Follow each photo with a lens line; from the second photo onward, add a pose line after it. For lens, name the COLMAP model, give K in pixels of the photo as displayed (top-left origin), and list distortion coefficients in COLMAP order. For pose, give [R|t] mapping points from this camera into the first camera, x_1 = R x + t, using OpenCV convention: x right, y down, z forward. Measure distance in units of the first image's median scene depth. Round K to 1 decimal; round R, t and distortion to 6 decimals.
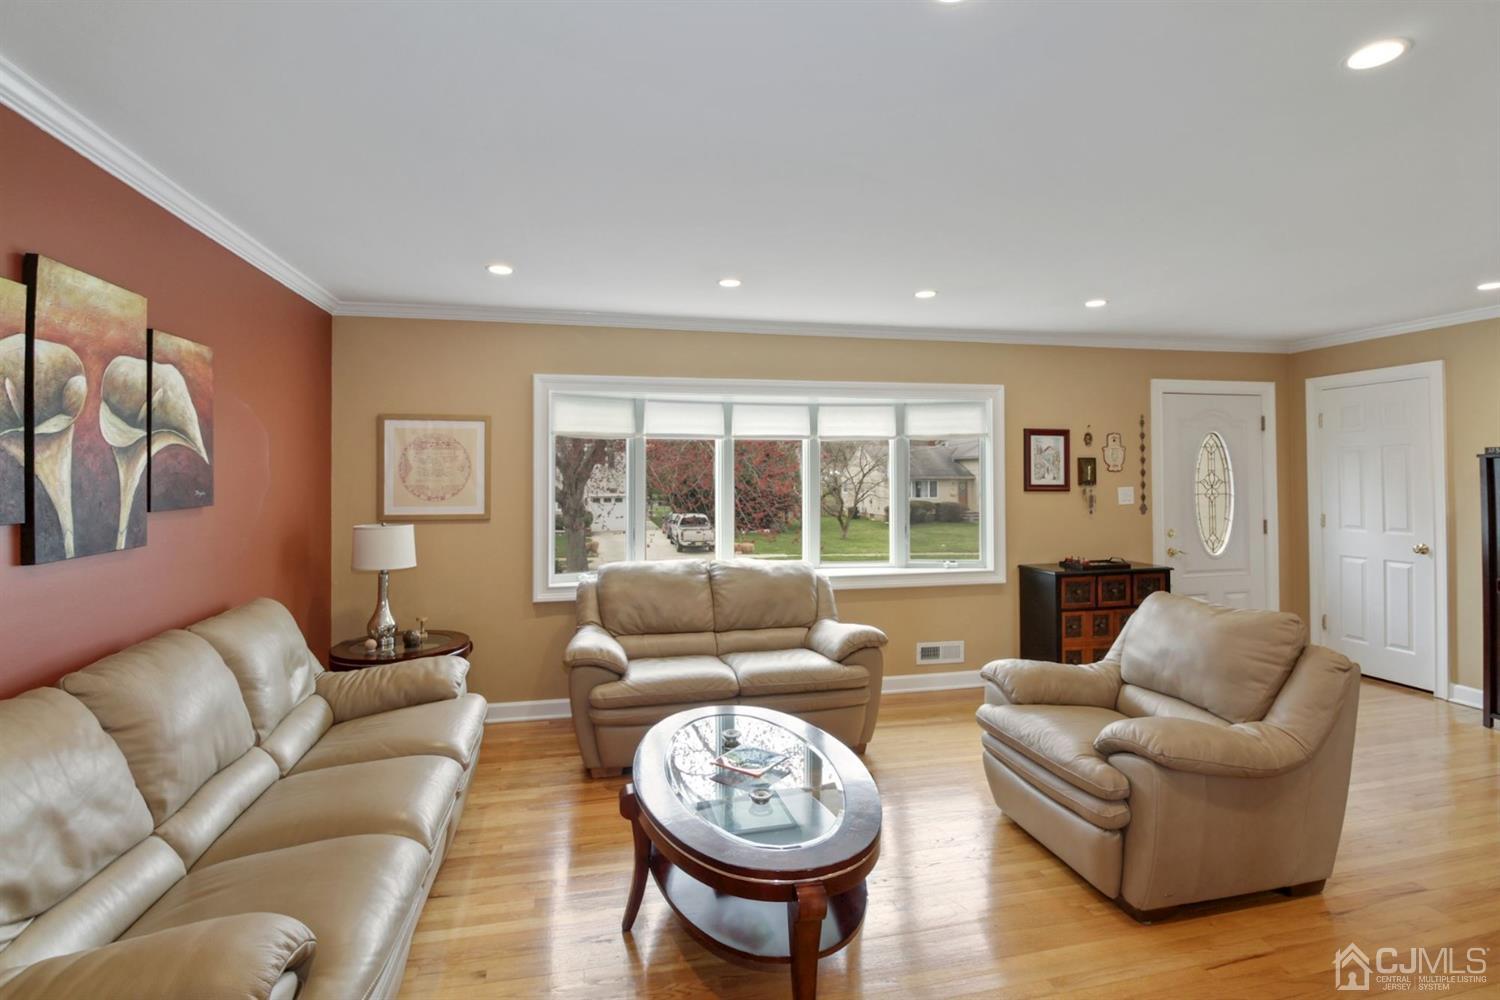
lens RADIAL K [[707.7, 0, 743.1], [0, 707.7, 469.3], [0, 0, 1]] dist [0.005064, -0.005356]
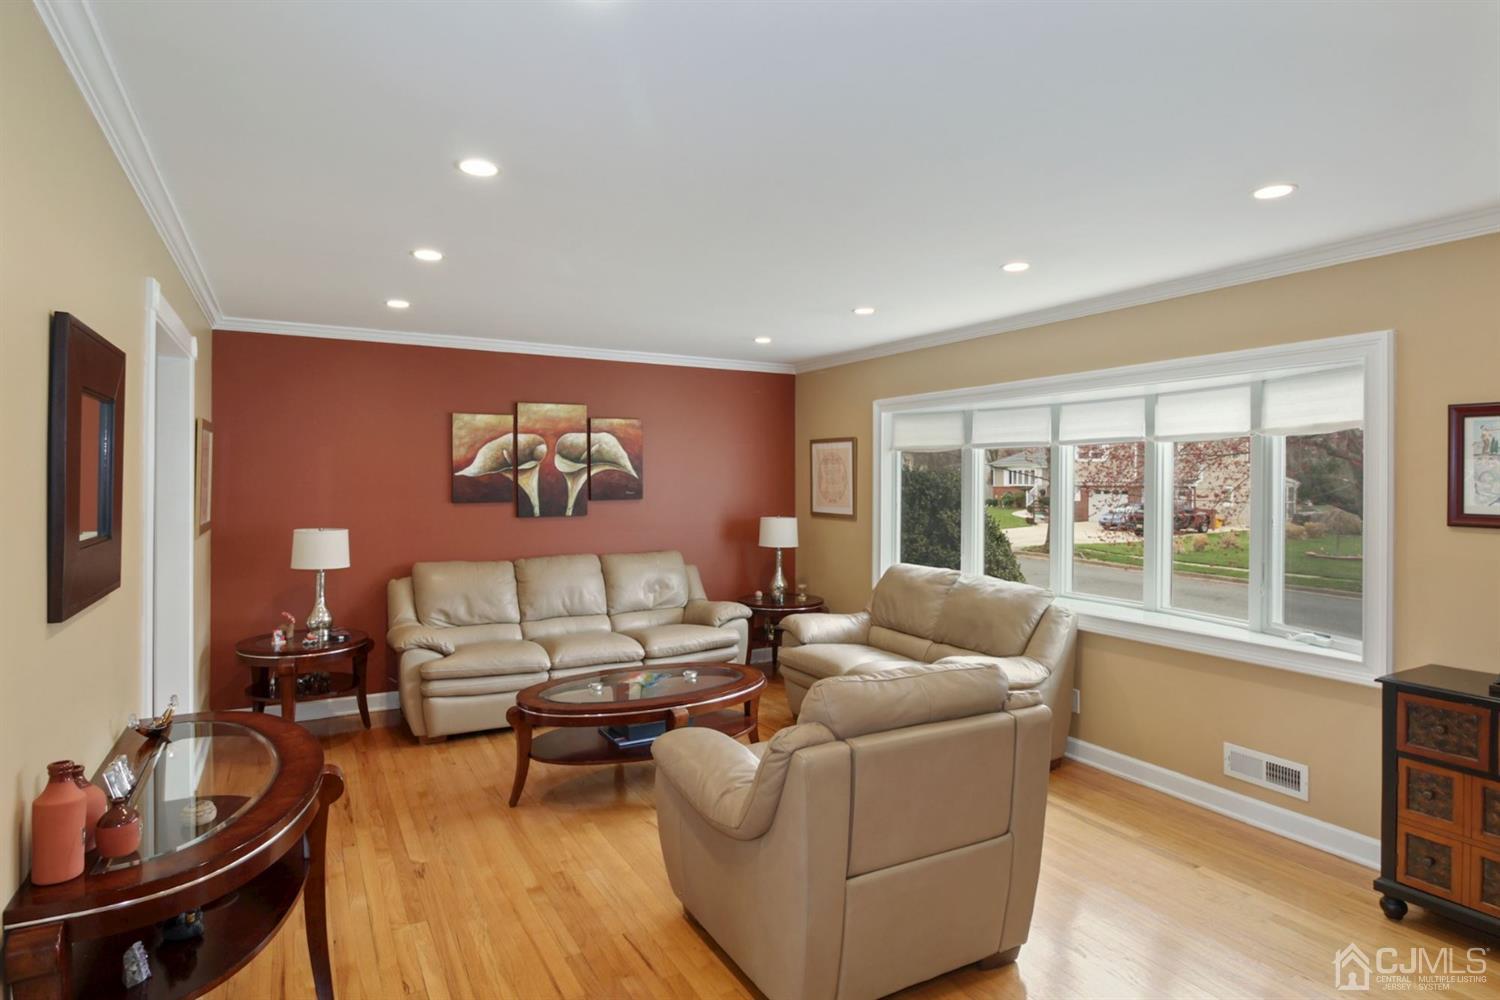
lens RADIAL K [[811.8, 0, 764.7], [0, 811.8, 486.1], [0, 0, 1]] dist [-0.020762, -0.002098]
pose [[0.302253, 0.014469, -0.953118, 1.705952], [0.006777, 0.999827, 0.017327, -0.025085], [0.953204, -0.011697, 0.302102, 0.735298]]
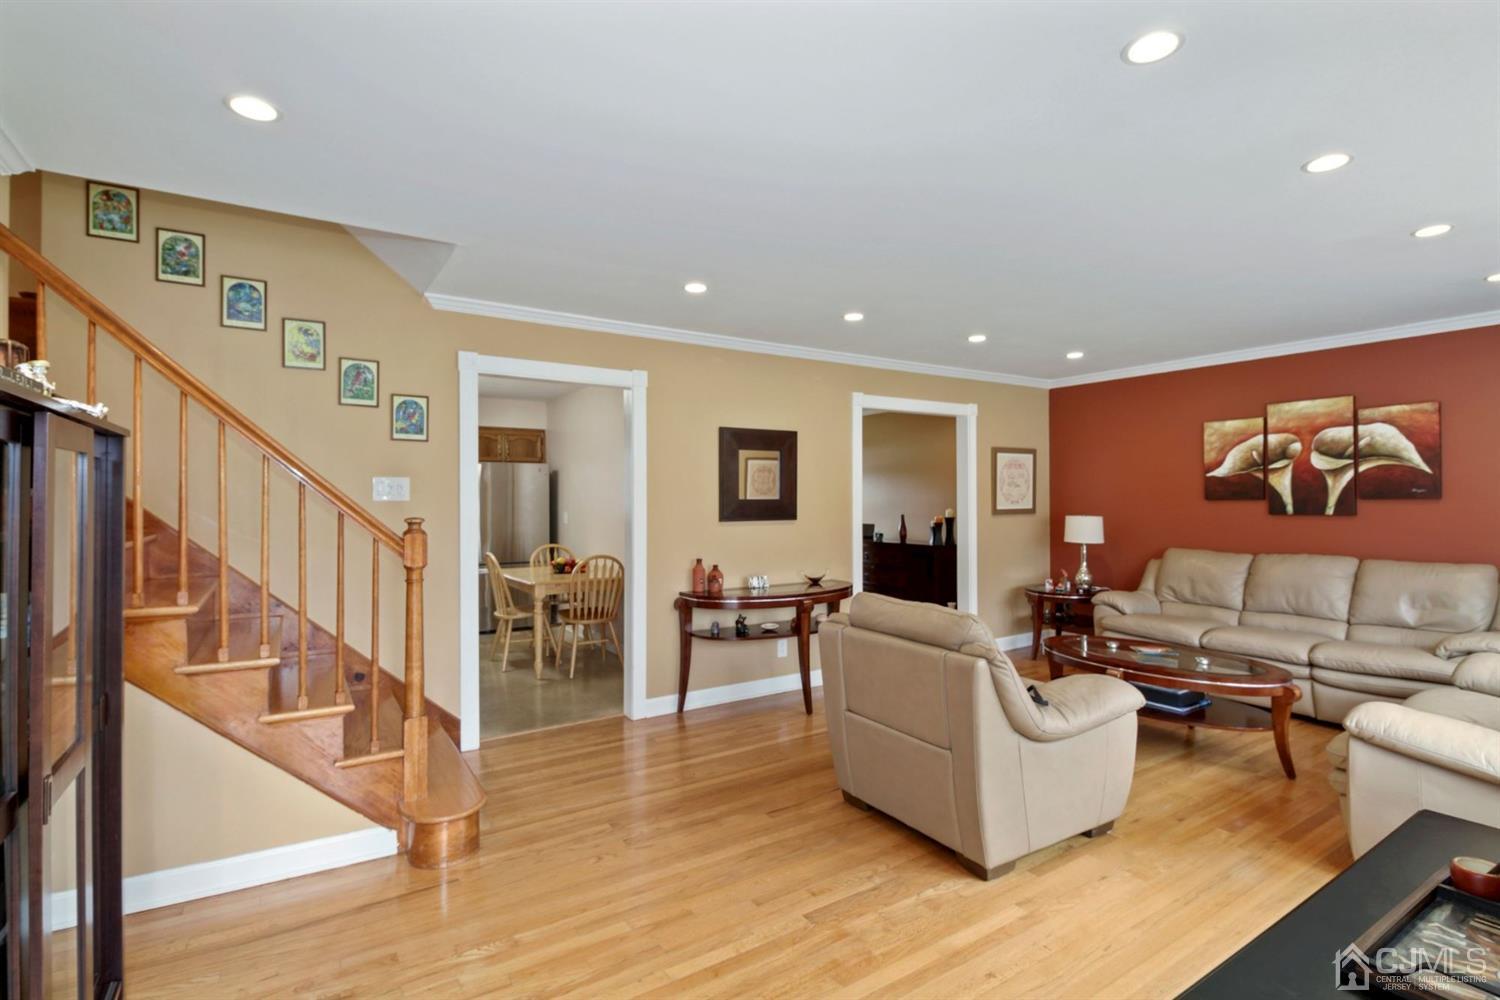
lens RADIAL K [[707.7, 0, 754.1], [0, 707.7, 507.2], [0, 0, 1]] dist [0.005064, -0.005356]
pose [[-0.938493, 0.039415, -0.343042, 1.467962], [0.034534, 0.999197, 0.020329, -0.017732], [0.343567, 0.007232, -0.939100, 2.265464]]
